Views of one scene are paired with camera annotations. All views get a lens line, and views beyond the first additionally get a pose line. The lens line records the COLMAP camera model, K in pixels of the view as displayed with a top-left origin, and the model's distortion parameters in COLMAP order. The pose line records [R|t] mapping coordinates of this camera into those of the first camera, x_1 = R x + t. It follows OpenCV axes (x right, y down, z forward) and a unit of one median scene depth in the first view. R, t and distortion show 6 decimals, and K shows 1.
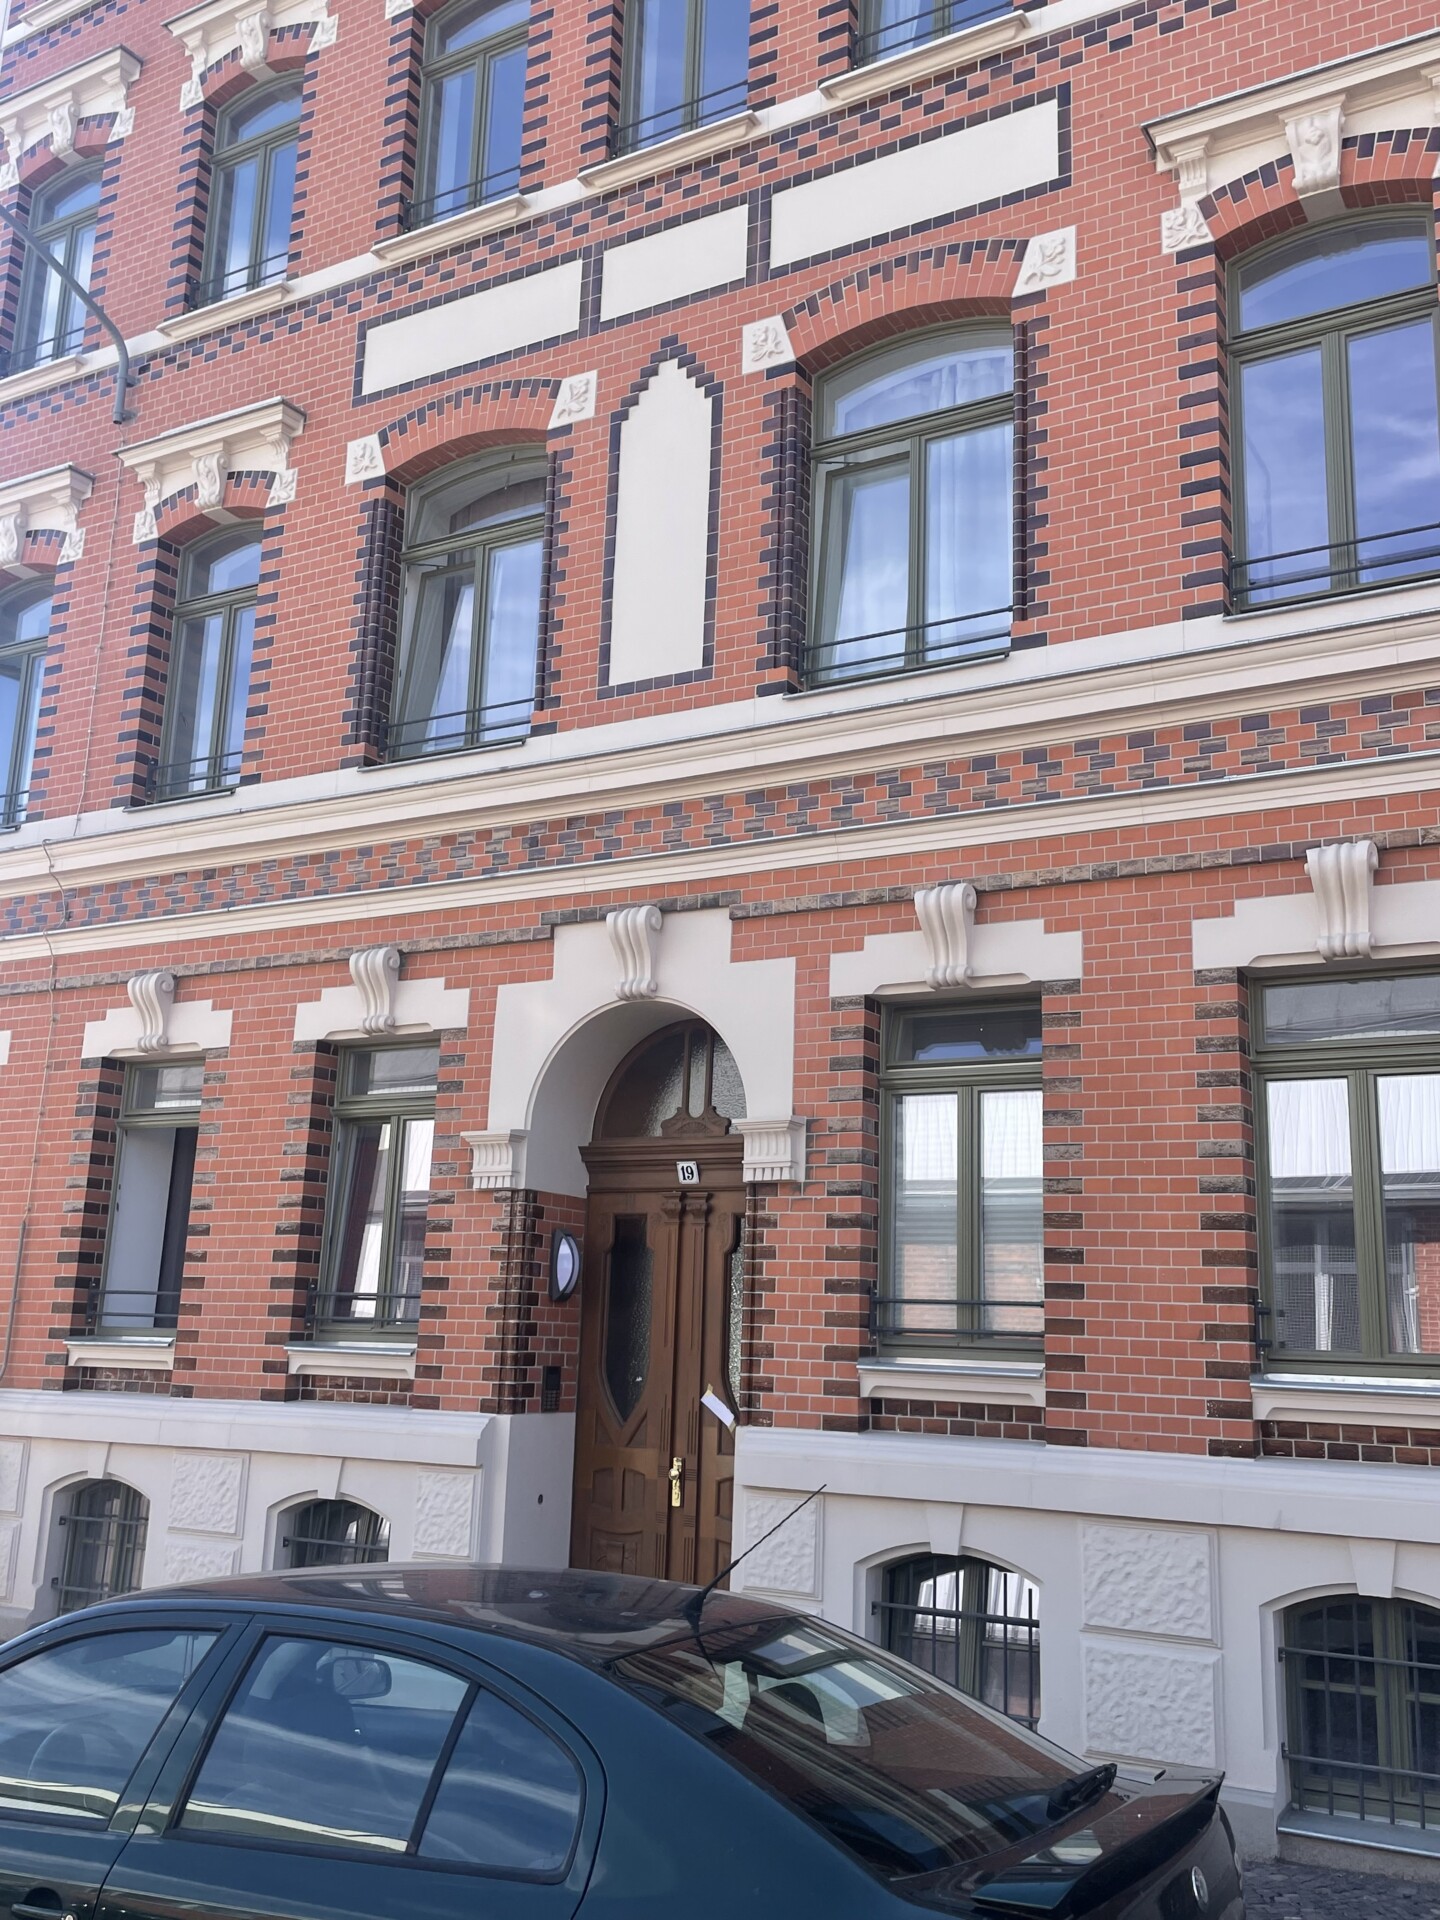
lens RADIAL K [[1720.3, 0, 712.0], [0, 1720.3, 957.0], [0, 0, 1]] dist [0.087448, -0.124590]
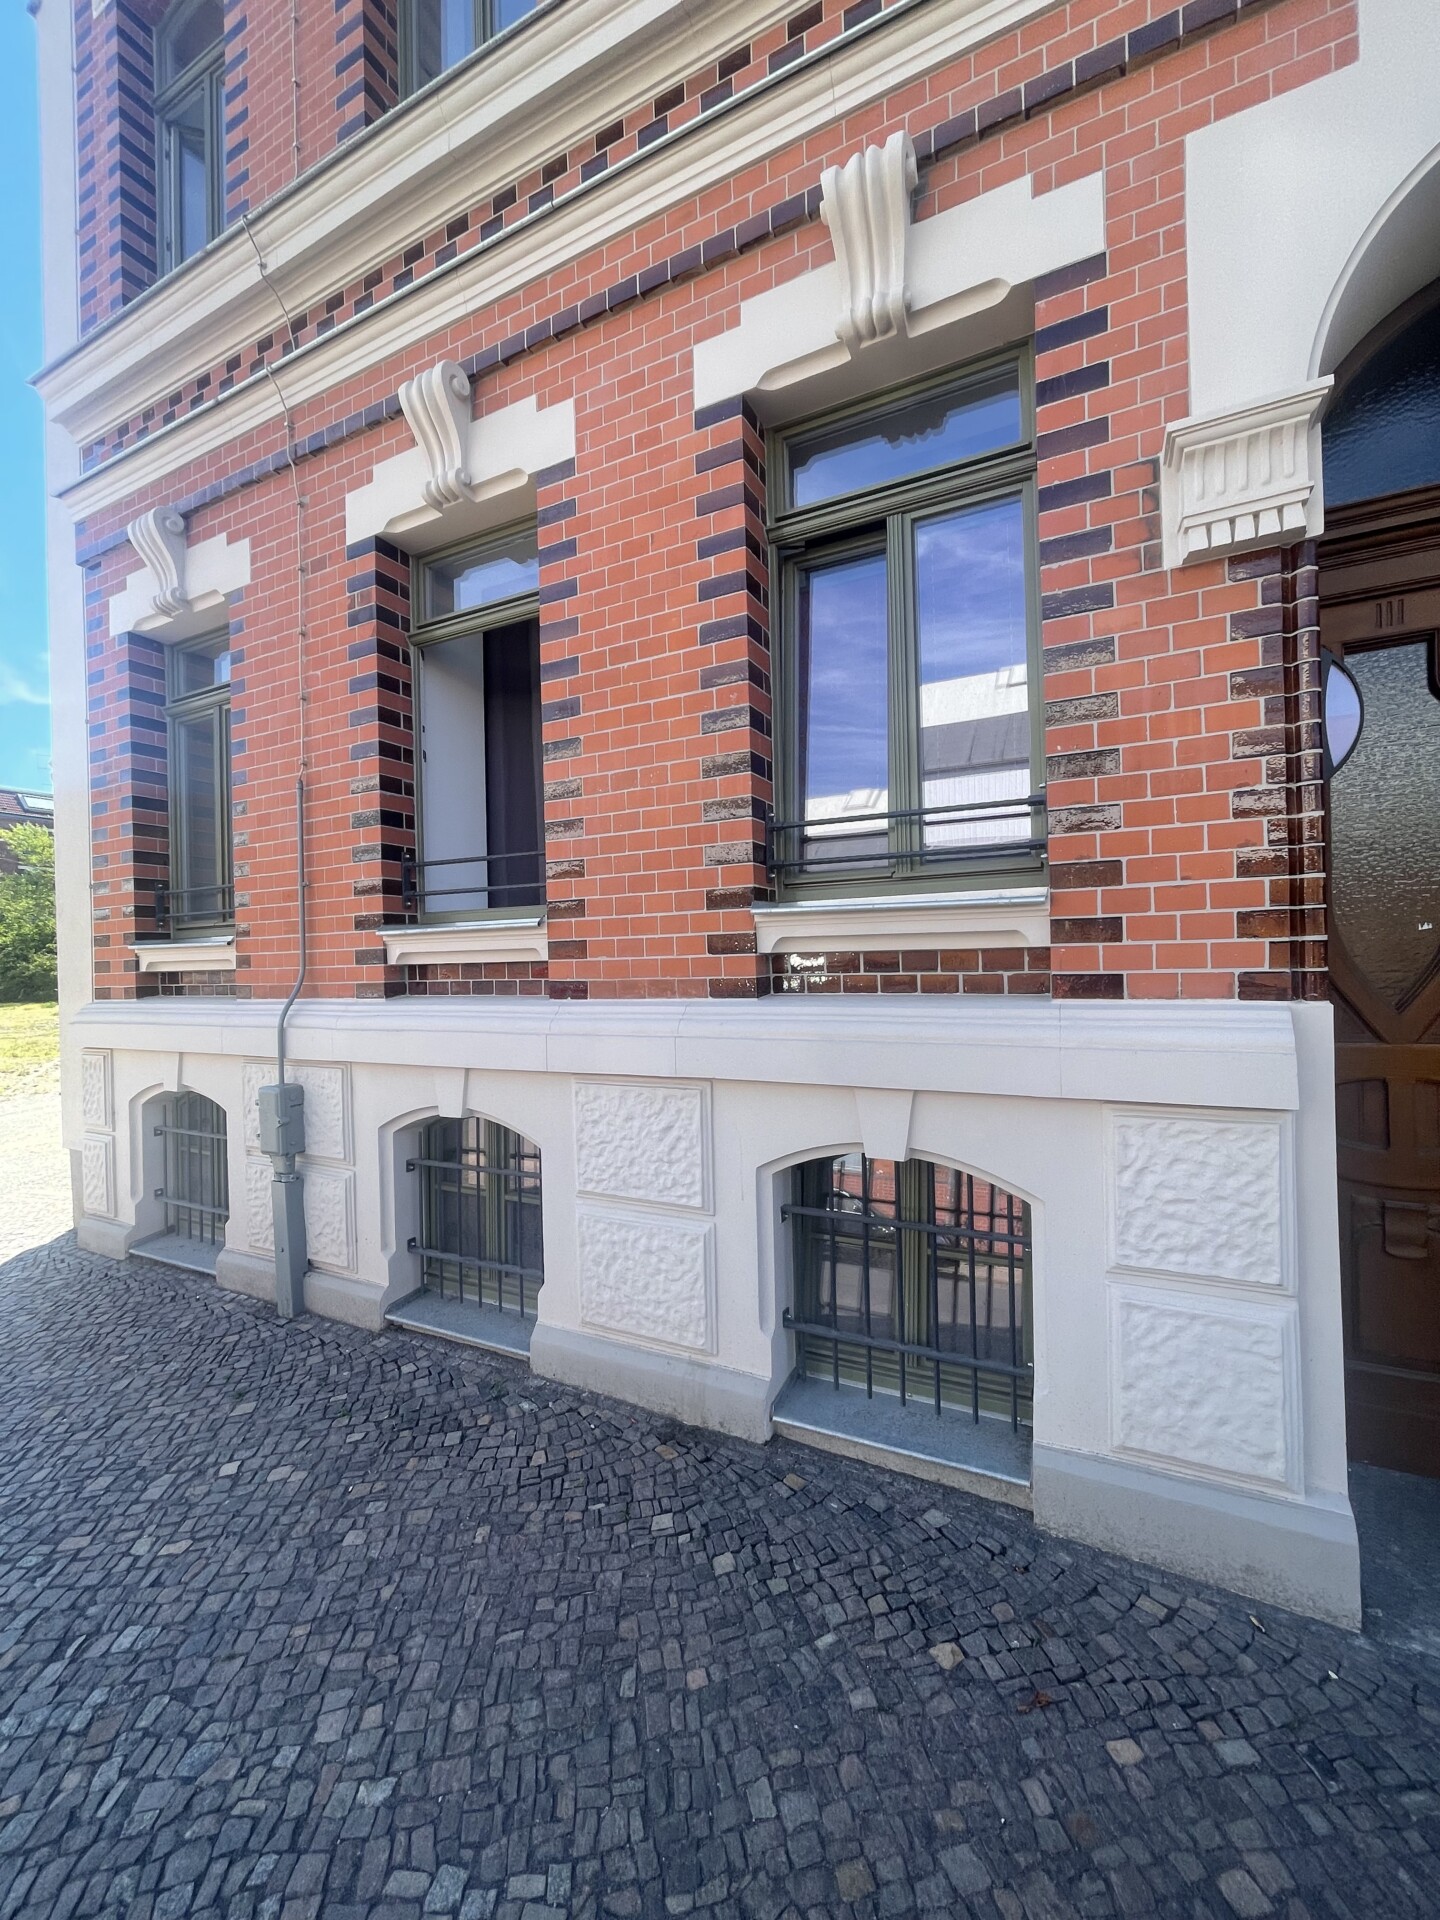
lens RADIAL K [[779.7, 0, 699.6], [0, 779.7, 961.9], [0, 0, 1]] dist [-0.001296, 0.000691]
pose [[0.997620, -0.056091, 0.040102, -0.260183], [0.045761, 0.973640, 0.223452, 0.171610], [-0.051579, -0.221085, 0.973890, 0.695471]]
